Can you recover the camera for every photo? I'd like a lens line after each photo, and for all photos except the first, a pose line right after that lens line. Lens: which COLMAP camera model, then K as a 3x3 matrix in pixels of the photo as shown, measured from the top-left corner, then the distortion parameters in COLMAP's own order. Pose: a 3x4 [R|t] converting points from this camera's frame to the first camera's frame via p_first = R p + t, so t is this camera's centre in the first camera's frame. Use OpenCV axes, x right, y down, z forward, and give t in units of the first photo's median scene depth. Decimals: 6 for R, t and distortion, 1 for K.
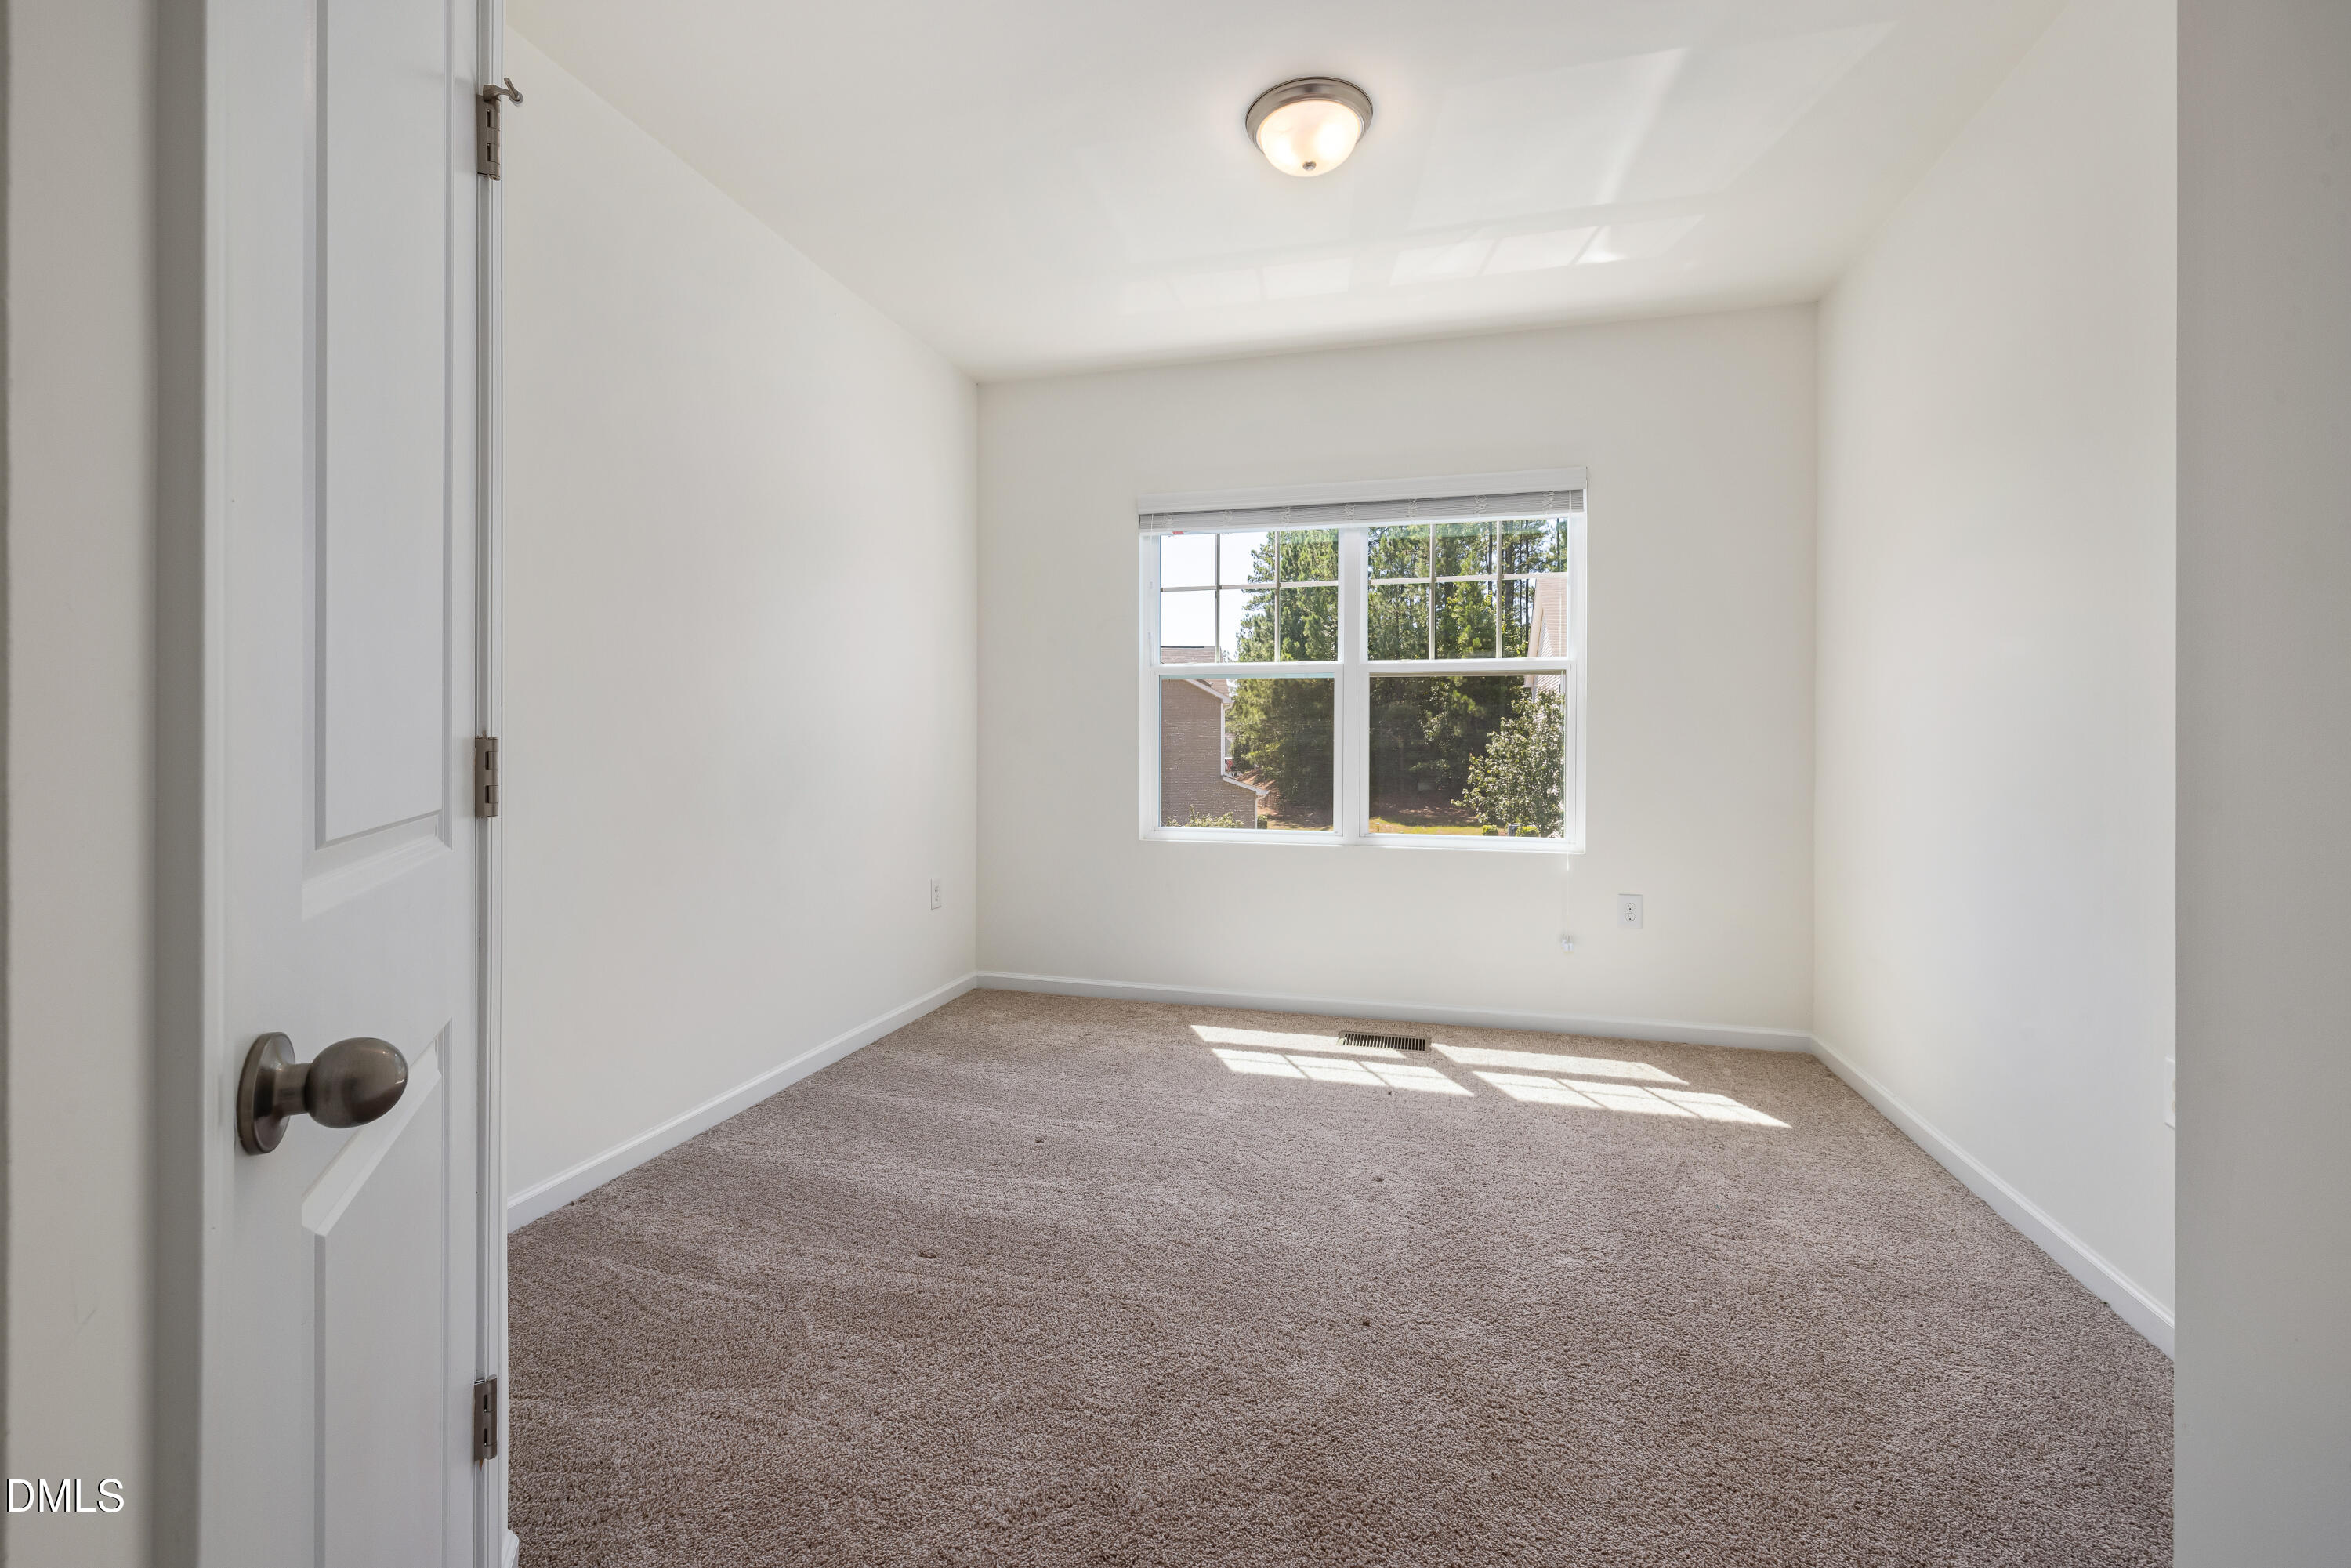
lens RADIAL K [[984.1, 0, 1157.9], [0, 984.1, 756.9], [0, 0, 1]] dist [-0.002070, -0.000325]
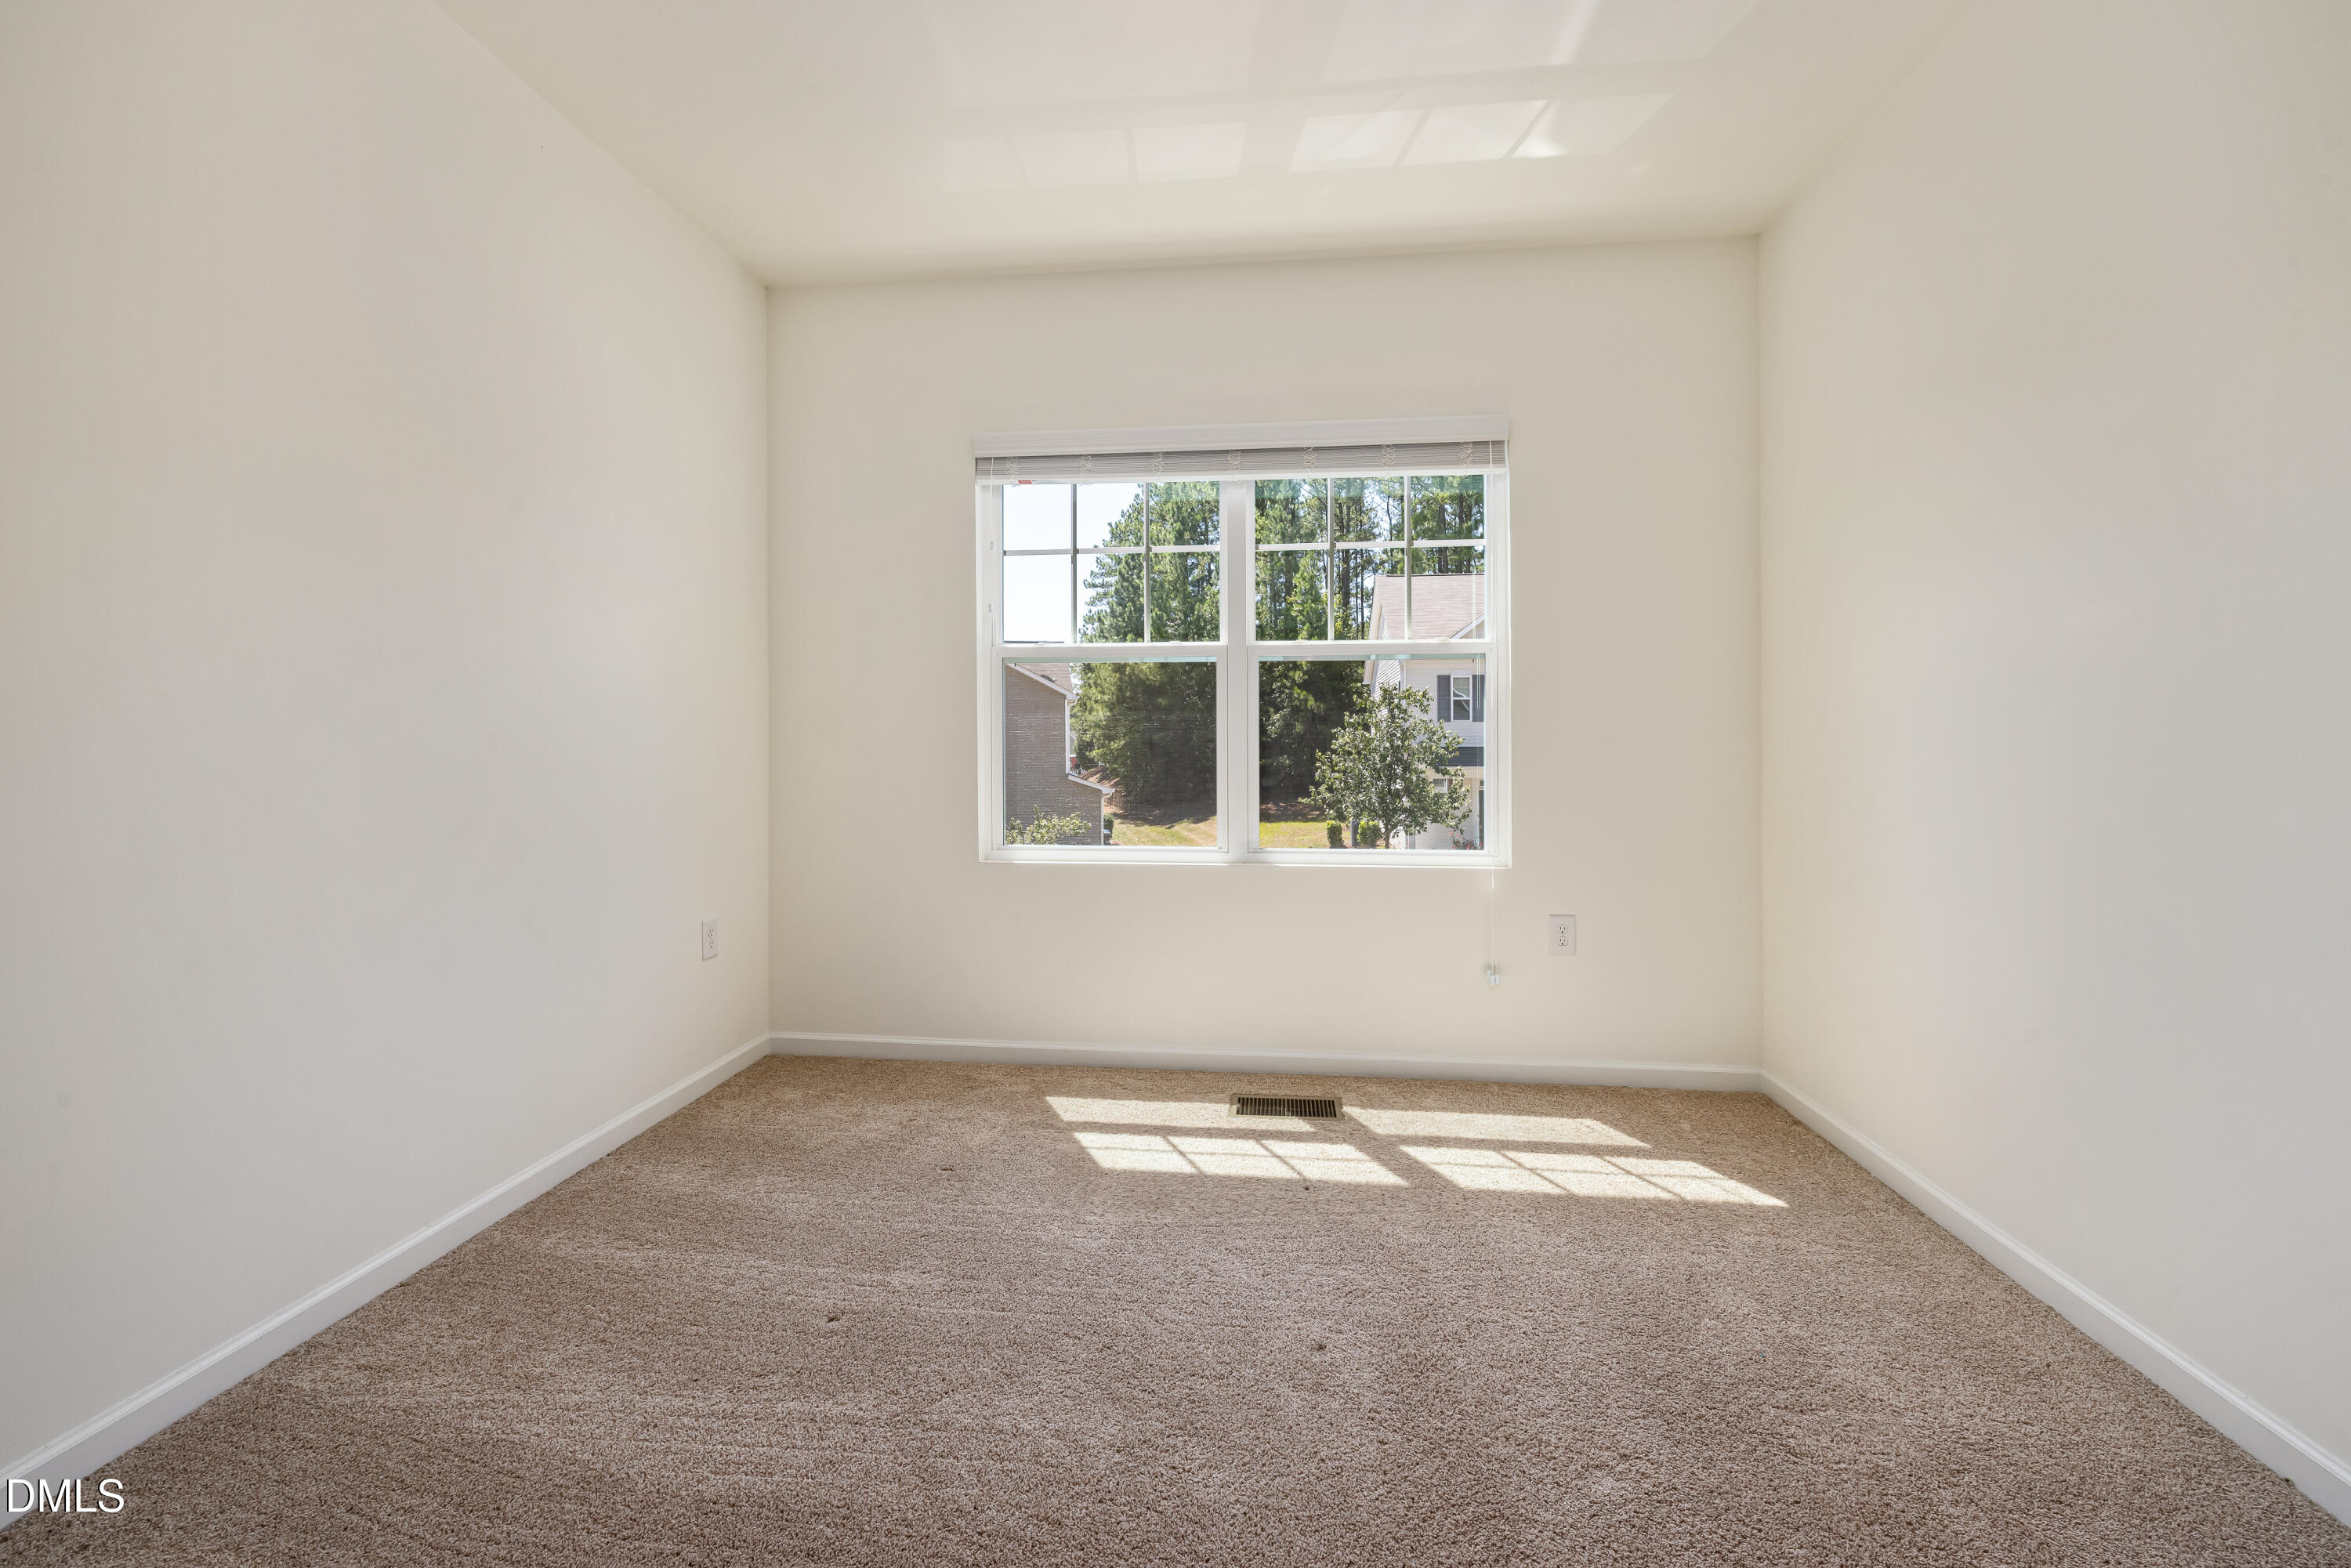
lens RADIAL K [[984.1, 0, 1157.9], [0, 984.1, 756.9], [0, 0, 1]] dist [-0.002070, -0.000325]
pose [[0.987283, -0.007503, 0.158793, -0.001838], [0.007079, 0.999970, 0.003234, -0.003395], [-0.158813, -0.002069, 0.987307, 0.225757]]
